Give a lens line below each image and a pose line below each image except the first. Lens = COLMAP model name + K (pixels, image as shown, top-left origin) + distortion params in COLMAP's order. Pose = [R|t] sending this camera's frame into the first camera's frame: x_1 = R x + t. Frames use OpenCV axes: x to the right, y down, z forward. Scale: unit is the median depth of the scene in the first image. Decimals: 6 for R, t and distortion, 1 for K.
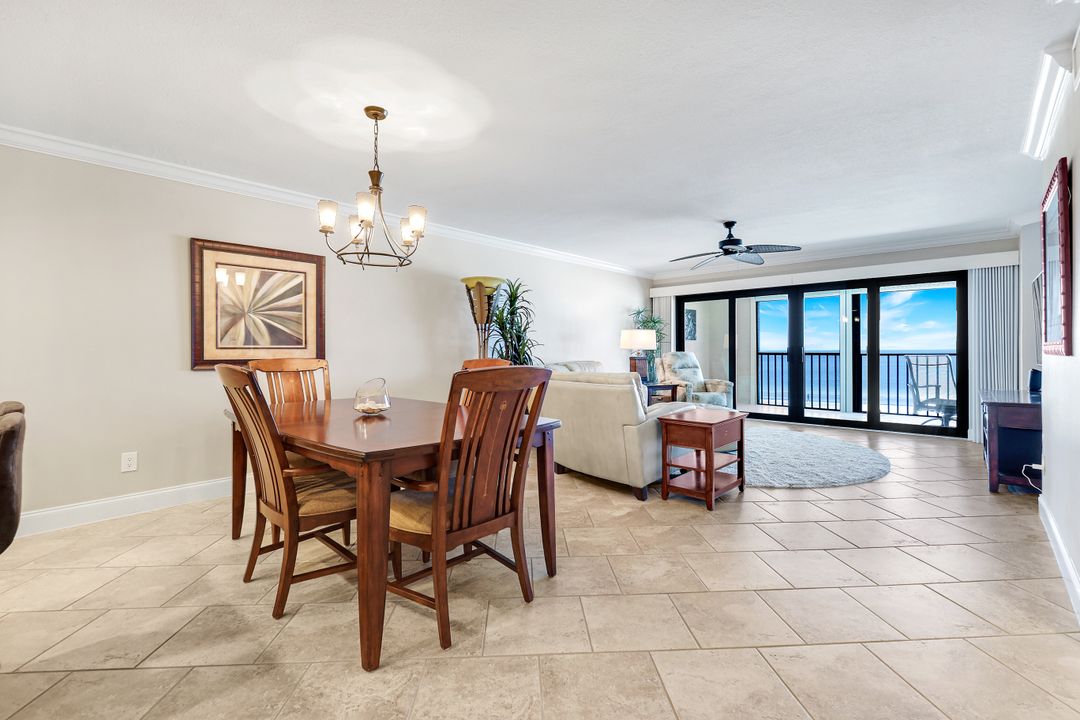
lens RADIAL K [[475.9, 0, 539.6], [0, 475.9, 352.8], [0, 0, 1]] dist [0.001075, 0.000122]
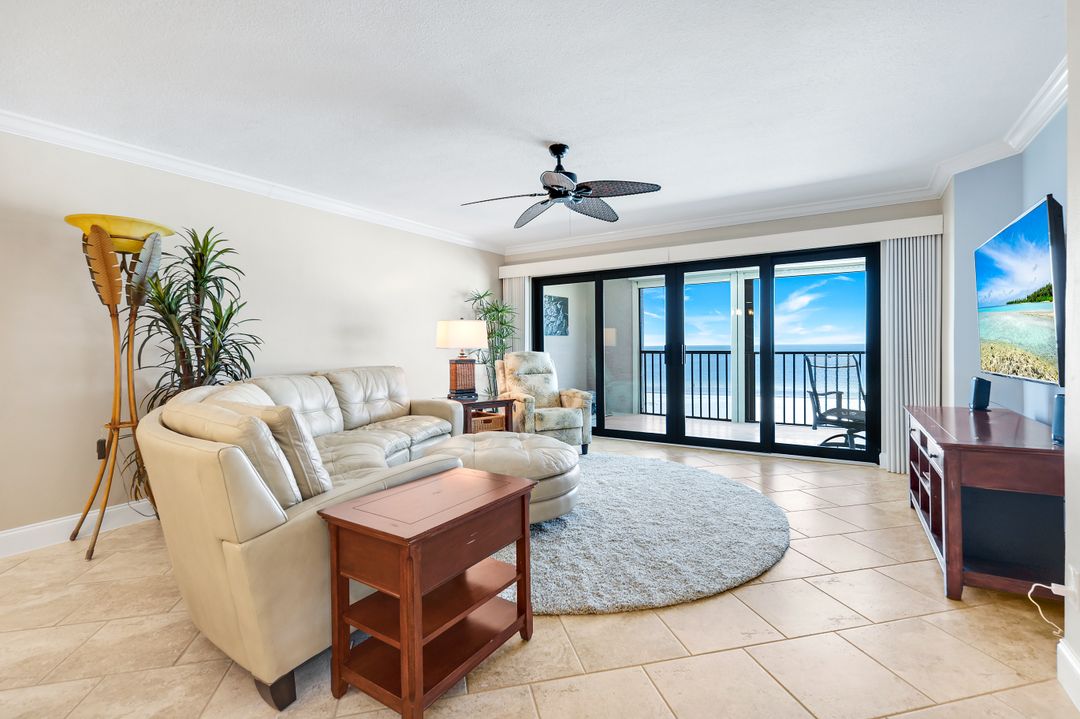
lens RADIAL K [[495.4, 0, 541.8], [0, 495.4, 351.2], [0, 0, 1]] dist [0.001960, 0.000236]
pose [[0.983486, -0.005680, 0.180895, 0.207252], [0.004894, 0.999977, 0.004794, -0.006766], [-0.180918, -0.003829, 0.983491, 0.290973]]
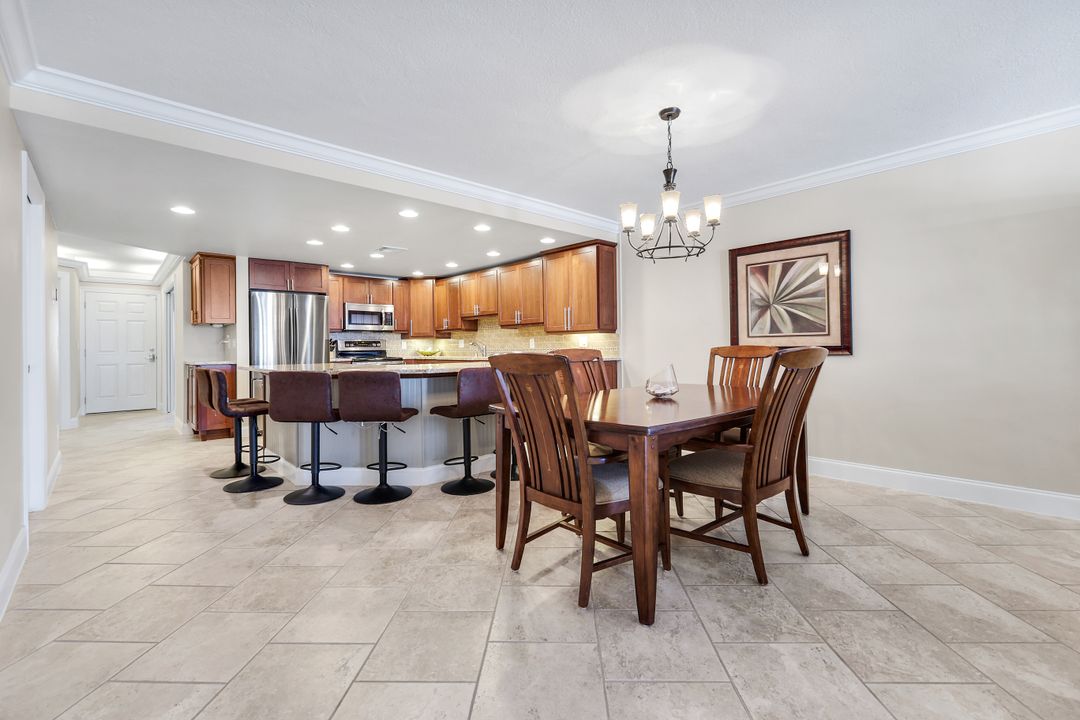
lens RADIAL K [[464.1, 0, 542.6], [0, 464.1, 348.5], [0, 0, 1]] dist [-0.000596, 0.000187]
pose [[-0.076763, 0.008911, -0.997010, 0.296728], [0.008865, 0.999927, 0.008255, 0.003140], [0.997010, -0.008205, -0.076837, 0.335046]]
